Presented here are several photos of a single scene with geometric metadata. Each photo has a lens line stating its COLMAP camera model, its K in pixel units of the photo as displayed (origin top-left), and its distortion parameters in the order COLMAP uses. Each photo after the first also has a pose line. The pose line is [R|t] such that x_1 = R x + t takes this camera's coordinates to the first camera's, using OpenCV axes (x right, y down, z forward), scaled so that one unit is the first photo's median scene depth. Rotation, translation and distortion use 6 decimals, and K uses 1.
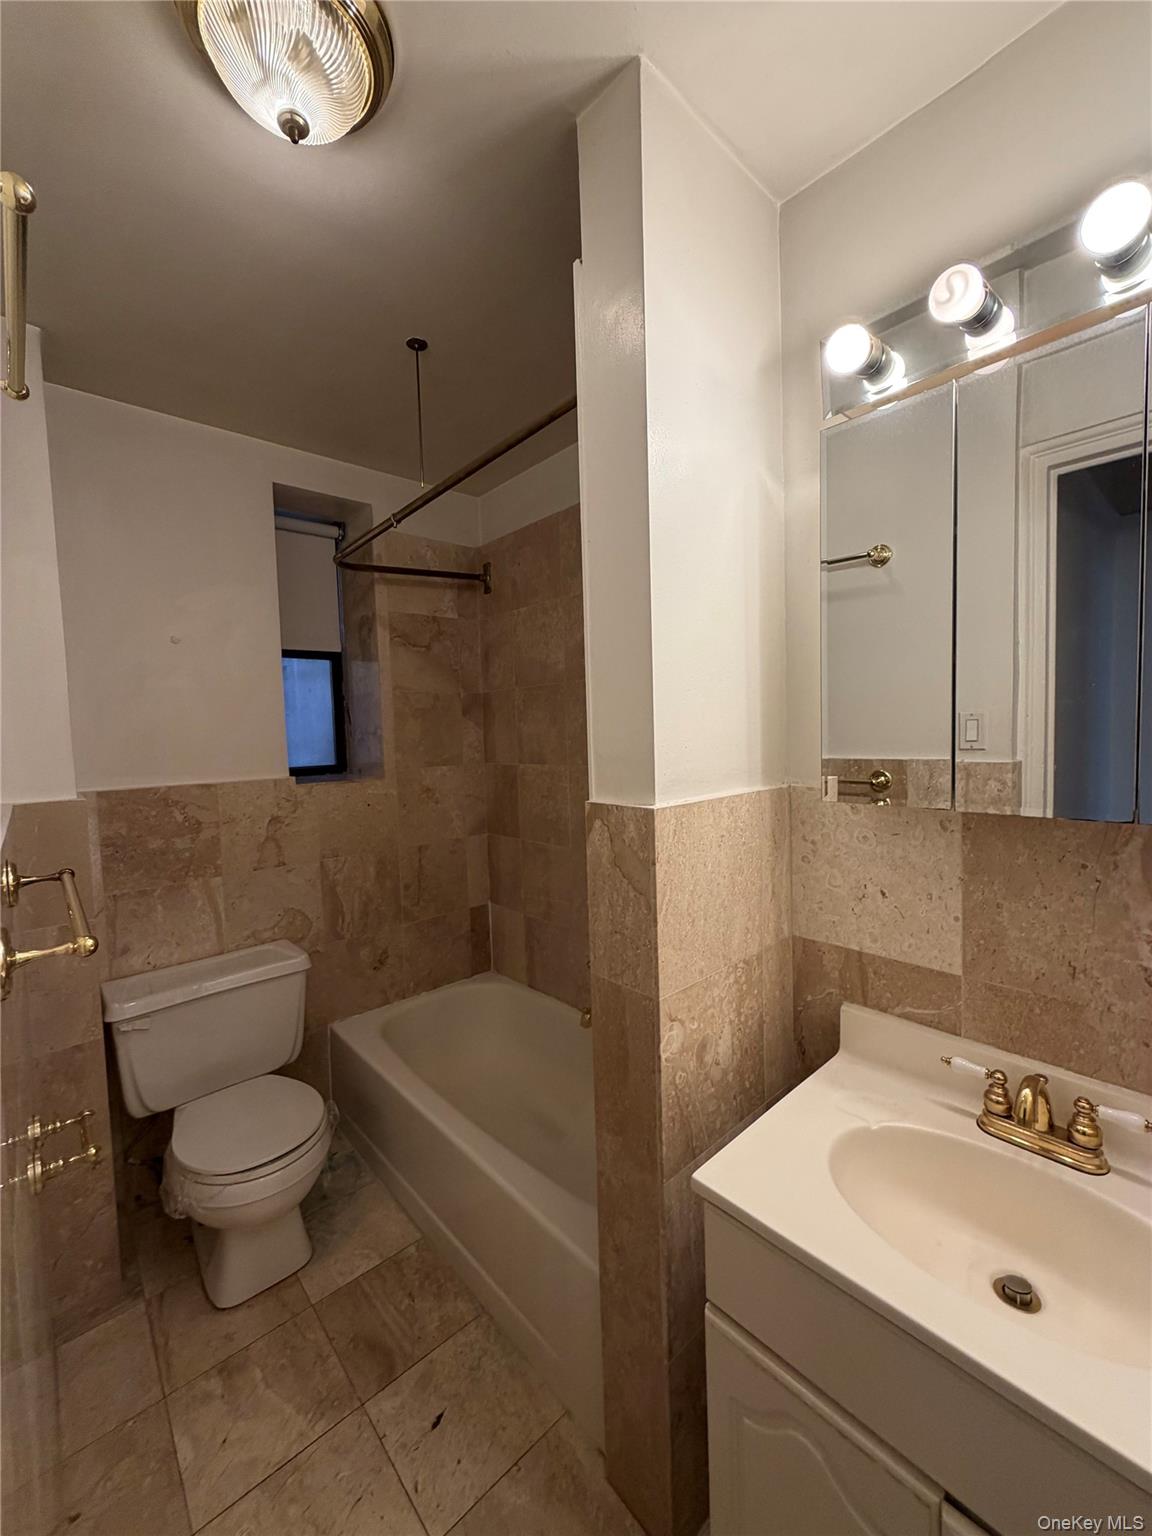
lens RADIAL K [[611.3, 0, 577.2], [0, 611.3, 762.6], [0, 0, 1]] dist [0.000199, -0.000249]
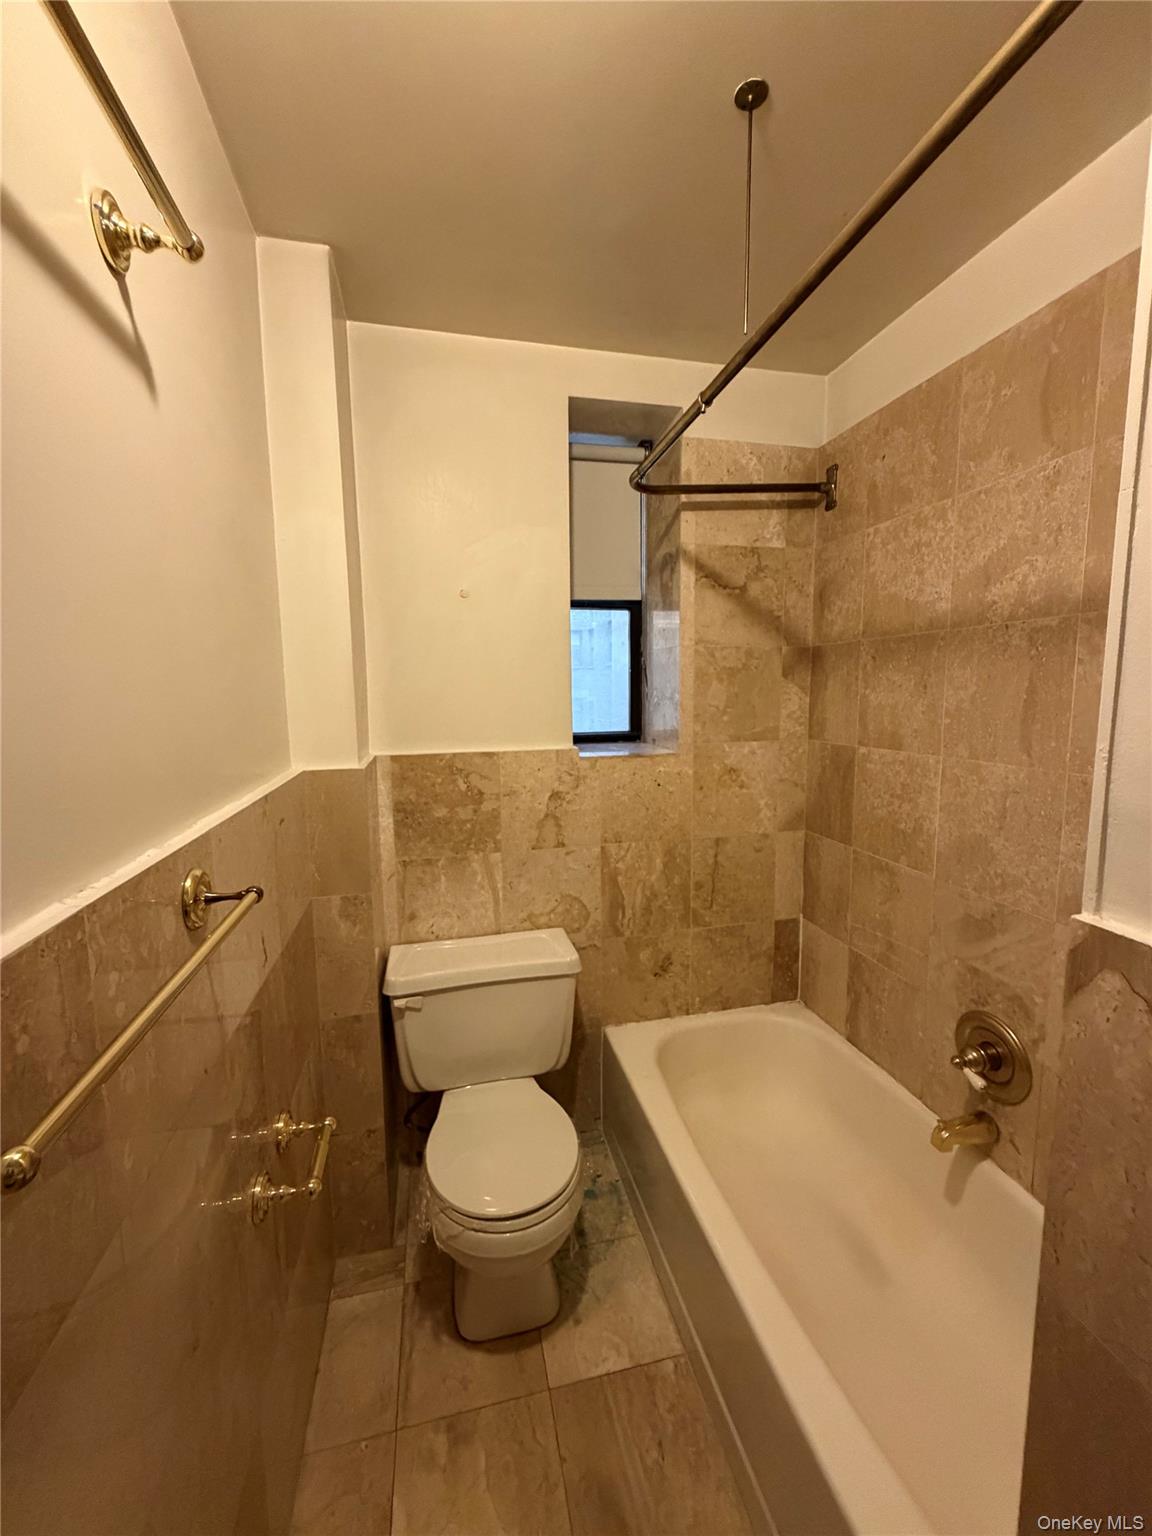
lens RADIAL K [[611.3, 0, 577.2], [0, 611.3, 762.6], [0, 0, 1]] dist [0.000199, -0.000249]
pose [[0.875780, 0.079209, -0.476167, -0.045185], [-0.040610, 0.995038, 0.090831, -0.032869], [0.480999, -0.060211, 0.874651, 0.225073]]
